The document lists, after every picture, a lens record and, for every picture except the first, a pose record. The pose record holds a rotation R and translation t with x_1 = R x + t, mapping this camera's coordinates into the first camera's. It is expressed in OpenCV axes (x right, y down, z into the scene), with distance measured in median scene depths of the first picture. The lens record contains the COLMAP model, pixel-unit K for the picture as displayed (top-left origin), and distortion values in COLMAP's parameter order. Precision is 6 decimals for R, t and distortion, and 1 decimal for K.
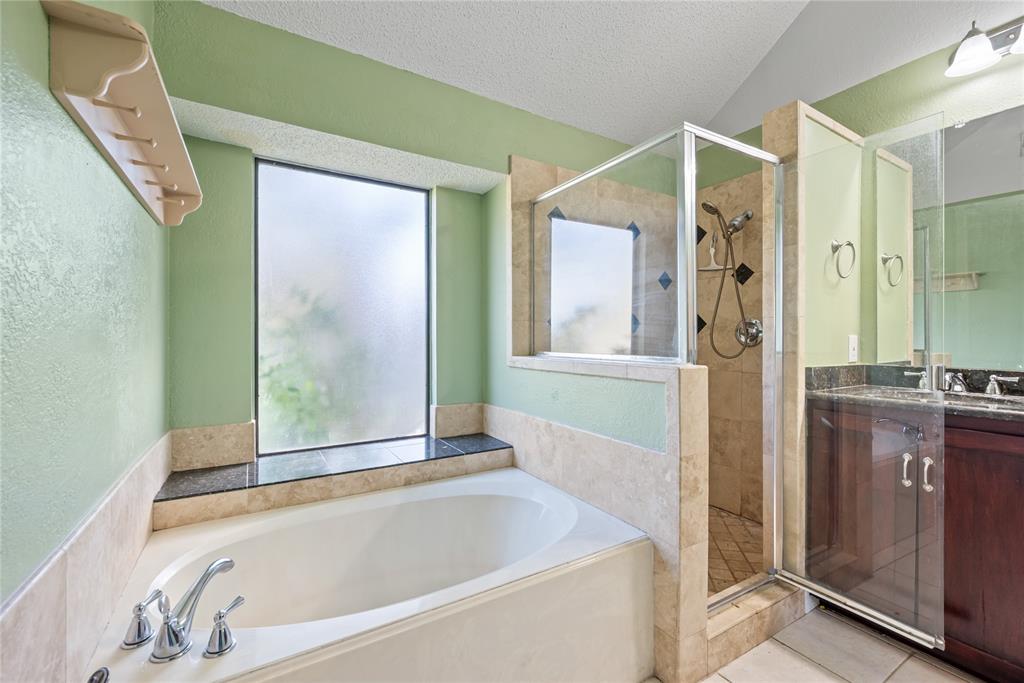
lens RADIAL K [[421.8, 0, 511.7], [0, 421.8, 338.8], [0, 0, 1]] dist [-0.003255, -0.000732]
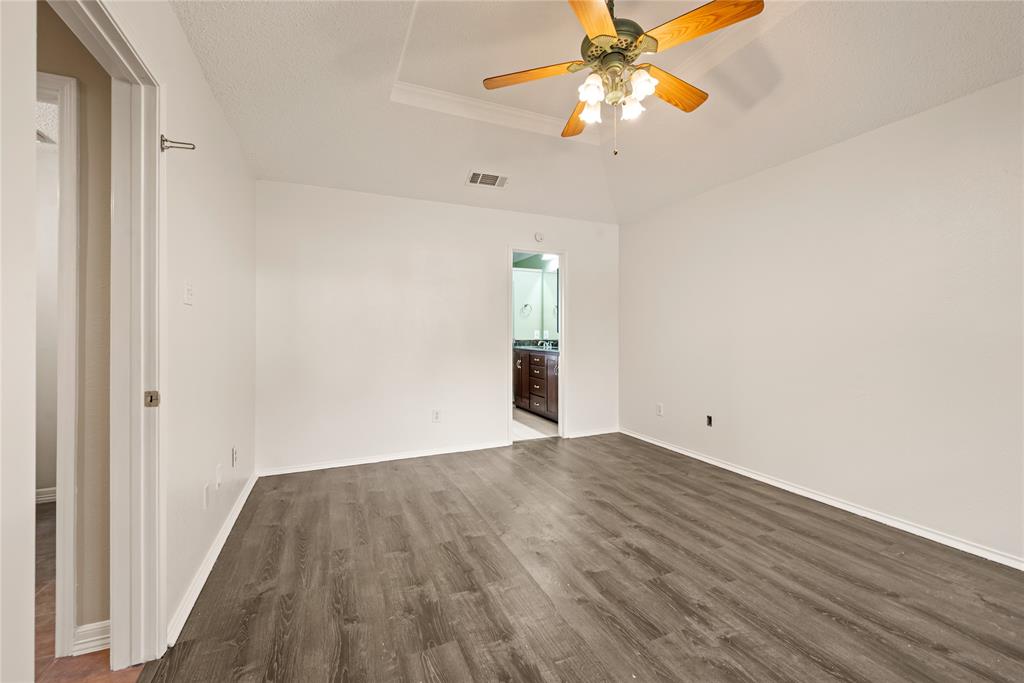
lens RADIAL K [[411.9, 0, 514.1], [0, 411.9, 340.8], [0, 0, 1]] dist [-0.000905, -0.000331]
pose [[0.990958, -0.001241, -0.134168, 1.107984], [0.004908, 0.999623, 0.027002, -0.019388], [0.134084, -0.027416, 0.990591, -2.314673]]
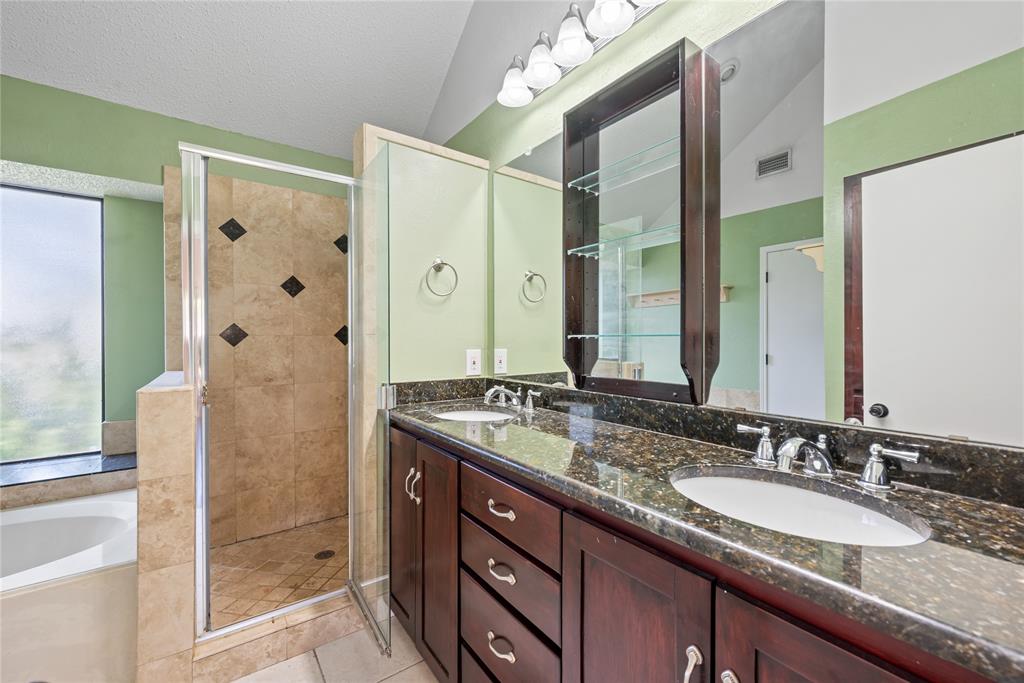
lens RADIAL K [[411.9, 0, 514.1], [0, 411.9, 340.8], [0, 0, 1]] dist [-0.000905, -0.000331]
pose [[0.995936, -0.004436, 0.089955, 0.849507], [0.003926, 0.999975, 0.005840, -0.037416], [-0.089978, -0.005463, 0.995929, -0.030805]]
